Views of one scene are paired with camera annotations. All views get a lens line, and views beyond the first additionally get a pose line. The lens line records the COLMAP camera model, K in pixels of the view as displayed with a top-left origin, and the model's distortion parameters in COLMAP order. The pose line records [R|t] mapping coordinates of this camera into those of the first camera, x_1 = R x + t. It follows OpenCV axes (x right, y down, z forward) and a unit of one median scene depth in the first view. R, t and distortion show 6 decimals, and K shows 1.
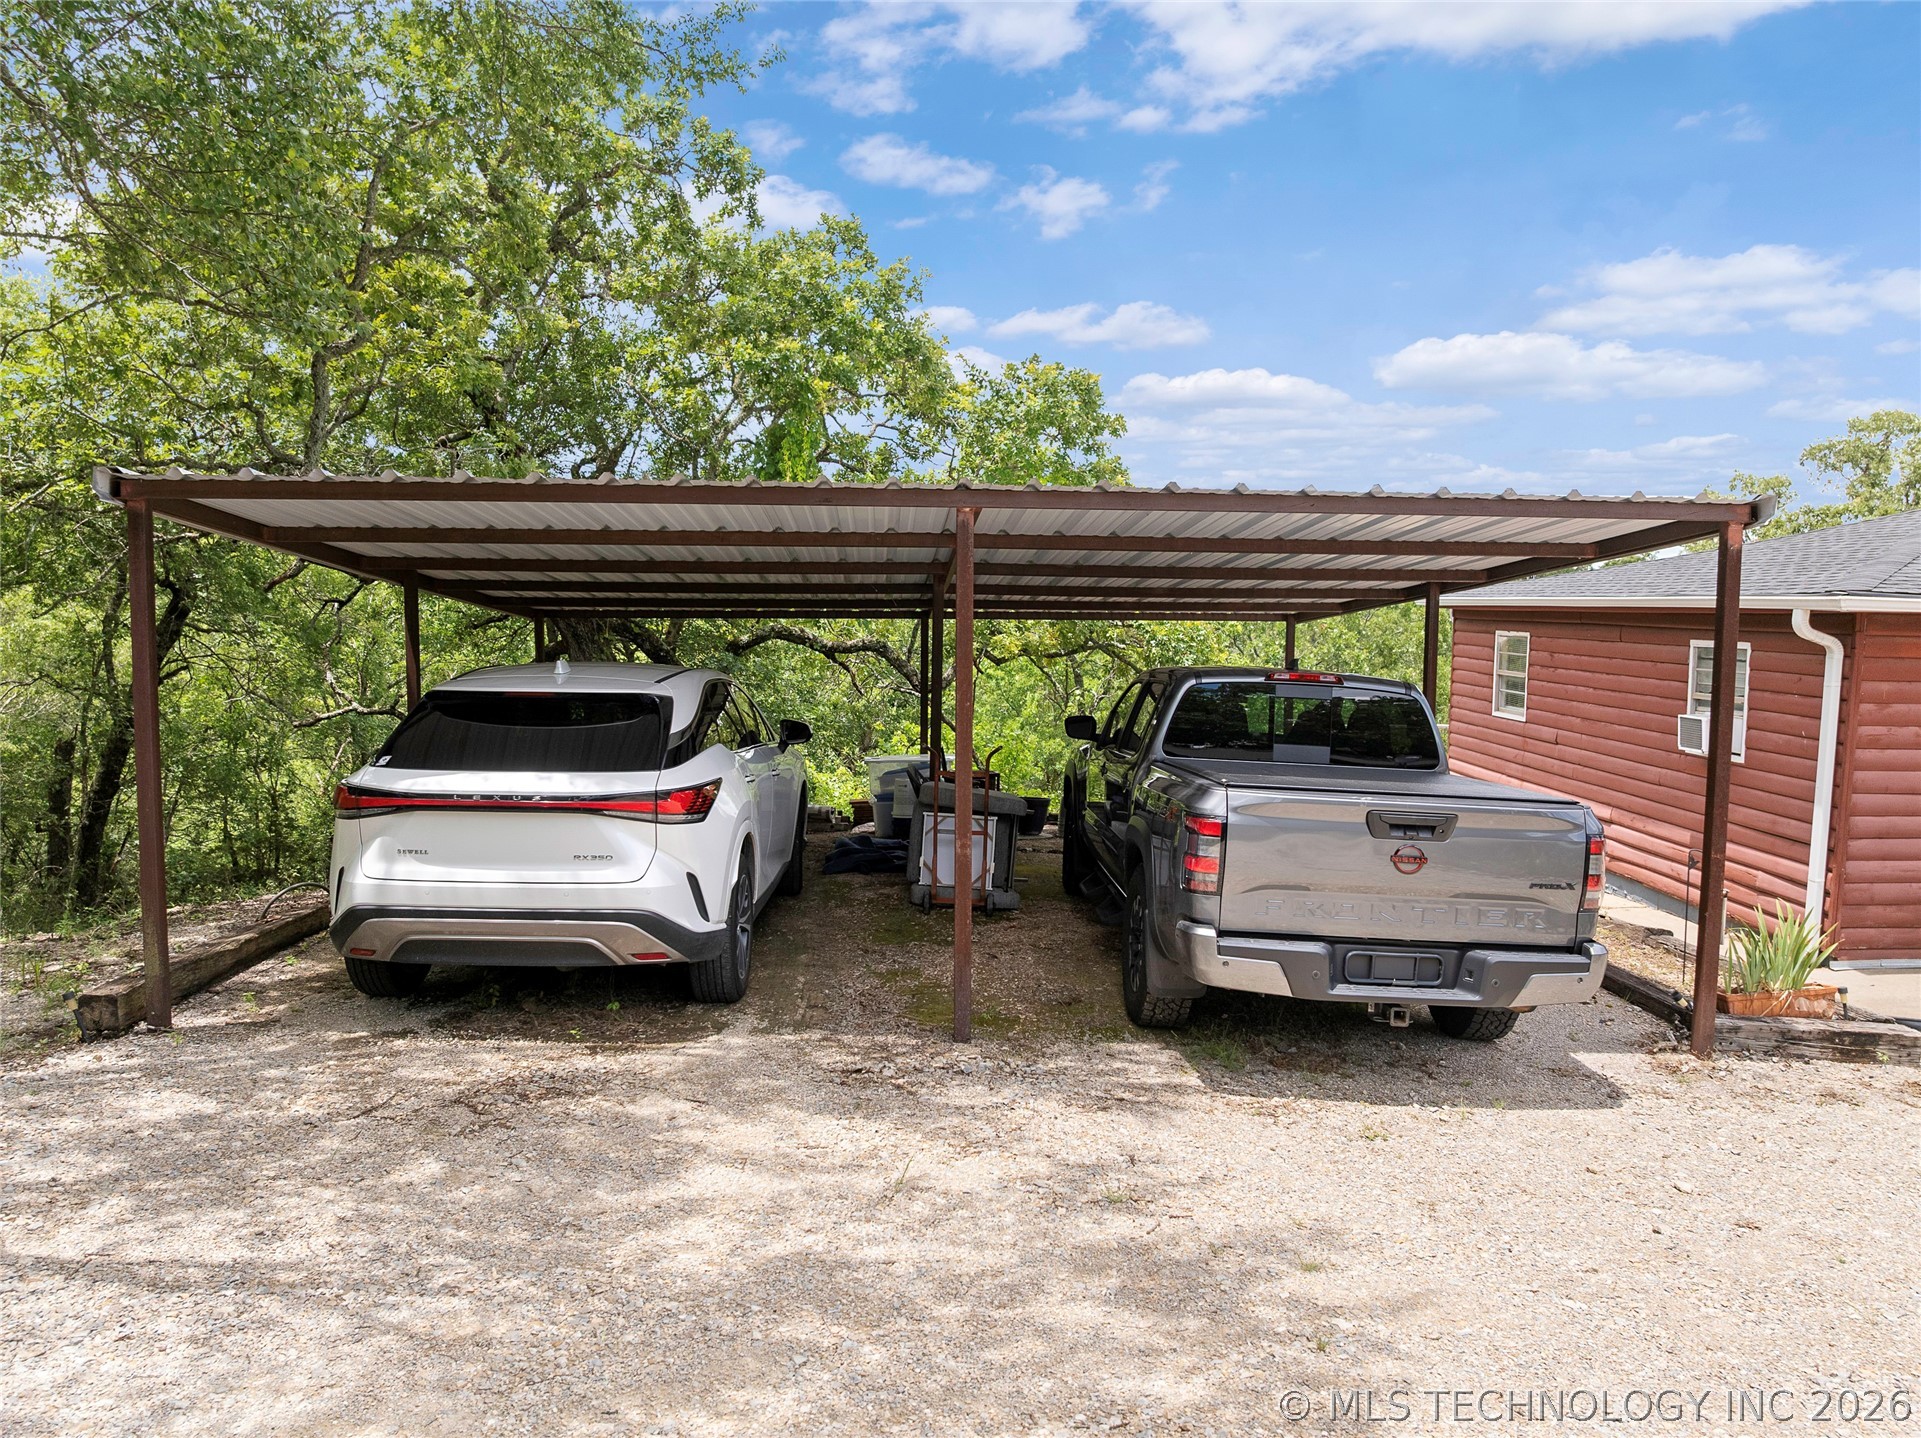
lens RADIAL K [[1357.7, 0, 973.9], [0, 1357.7, 717.6], [0, 0, 1]] dist [-0.026927, 0.001094]
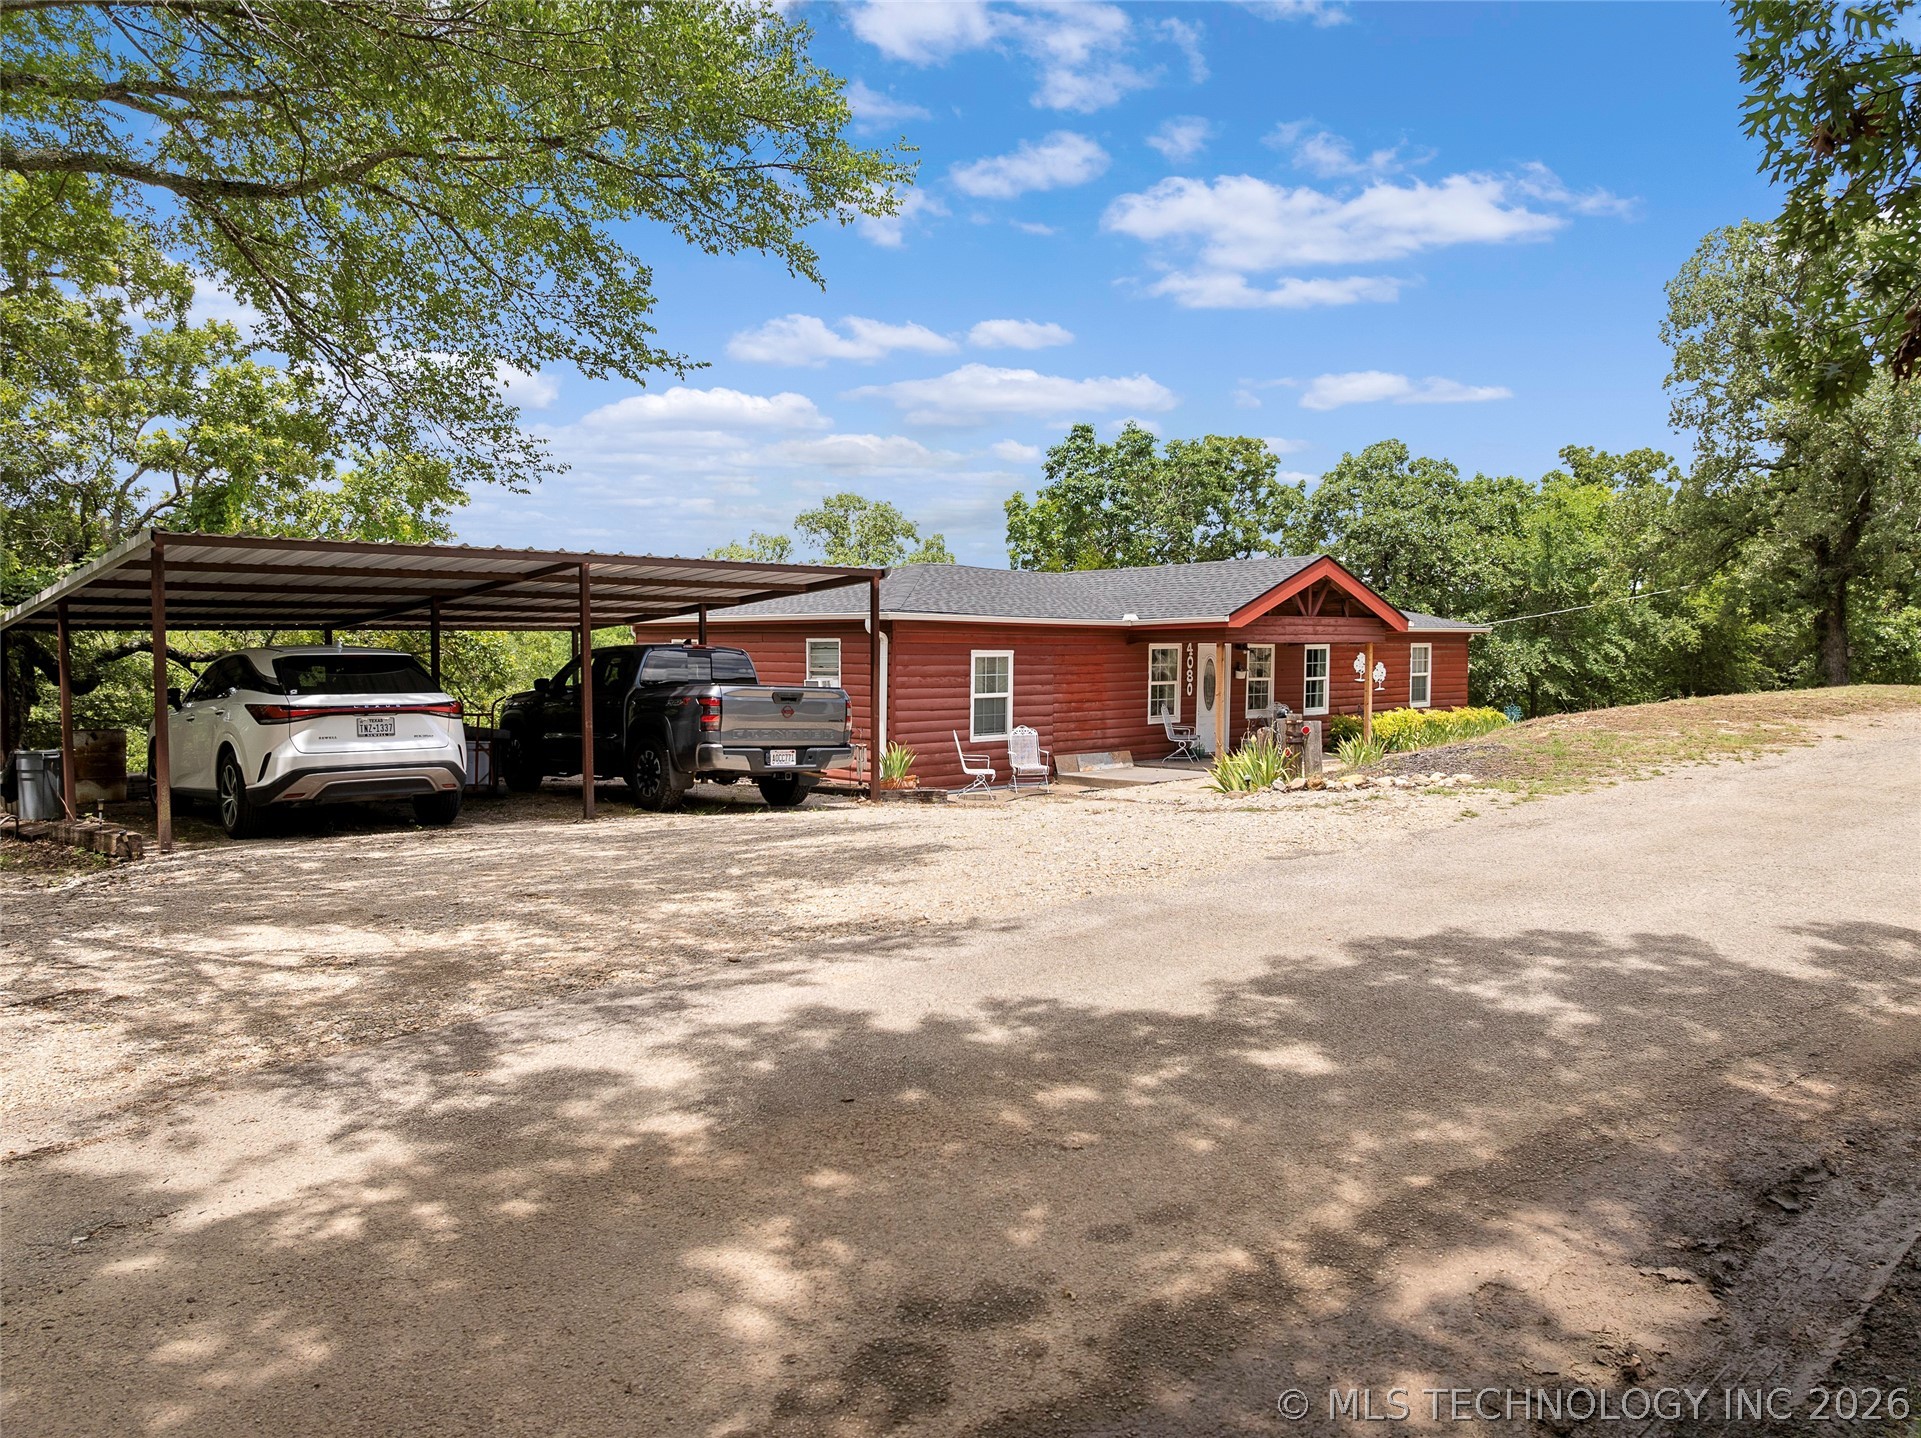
lens RADIAL K [[1359.9, 0, 959.0], [0, 1359.9, 714.3], [0, 0, 1]] dist [-0.033967, 0.000489]
pose [[0.765456, -0.041753, 0.642133, -0.823696], [0.060042, 0.998174, -0.006670, 0.115777], [-0.640681, 0.043660, 0.766564, -0.879446]]
